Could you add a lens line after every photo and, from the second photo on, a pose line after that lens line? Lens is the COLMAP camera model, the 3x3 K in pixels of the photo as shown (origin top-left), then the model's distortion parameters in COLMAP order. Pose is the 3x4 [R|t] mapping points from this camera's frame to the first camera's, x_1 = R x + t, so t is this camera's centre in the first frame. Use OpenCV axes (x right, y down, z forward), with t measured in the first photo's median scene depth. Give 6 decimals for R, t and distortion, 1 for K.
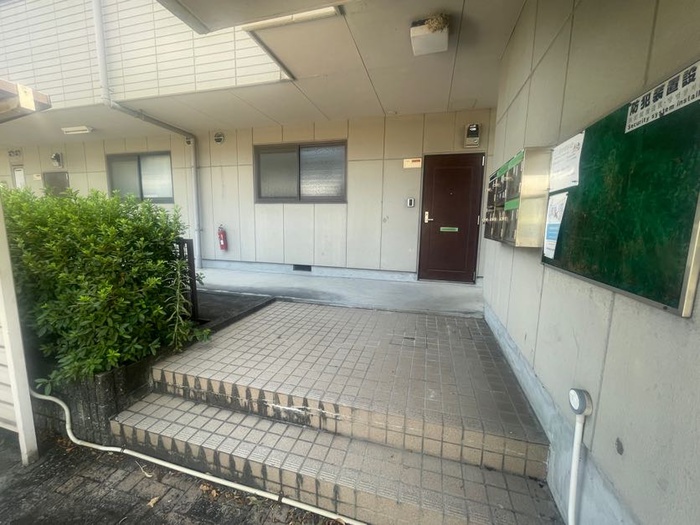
lens RADIAL K [[282.7, 0, 350.8], [0, 282.7, 262.8], [0, 0, 1]] dist [-0.002116, 0.000024]
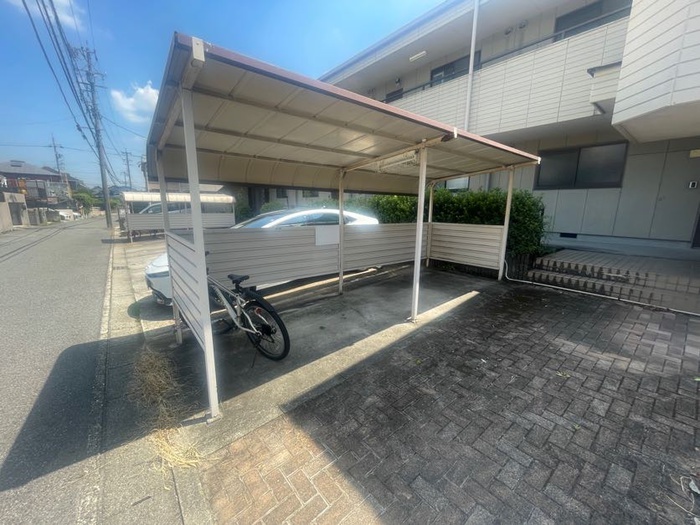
lens RADIAL K [[282.7, 0, 352.1], [0, 282.7, 263.1], [0, 0, 1]] dist [-0.002116, 0.000024]
pose [[0.816767, 0.104385, -0.567447, -0.757391], [-0.080132, 0.994489, 0.067601, 0.461413], [0.571376, -0.009743, 0.820630, -2.423939]]
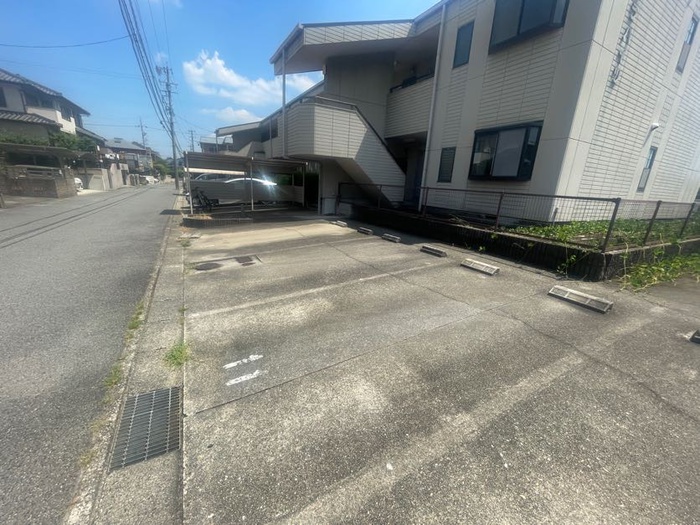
lens RADIAL K [[282.7, 0, 348.8], [0, 282.7, 262.6], [0, 0, 1]] dist [-0.002116, 0.000024]
pose [[0.702364, 0.212659, -0.679309, 5.707102], [-0.141092, 0.976987, 0.159968, 0.798828], [0.697695, -0.016510, 0.716205, -4.043365]]
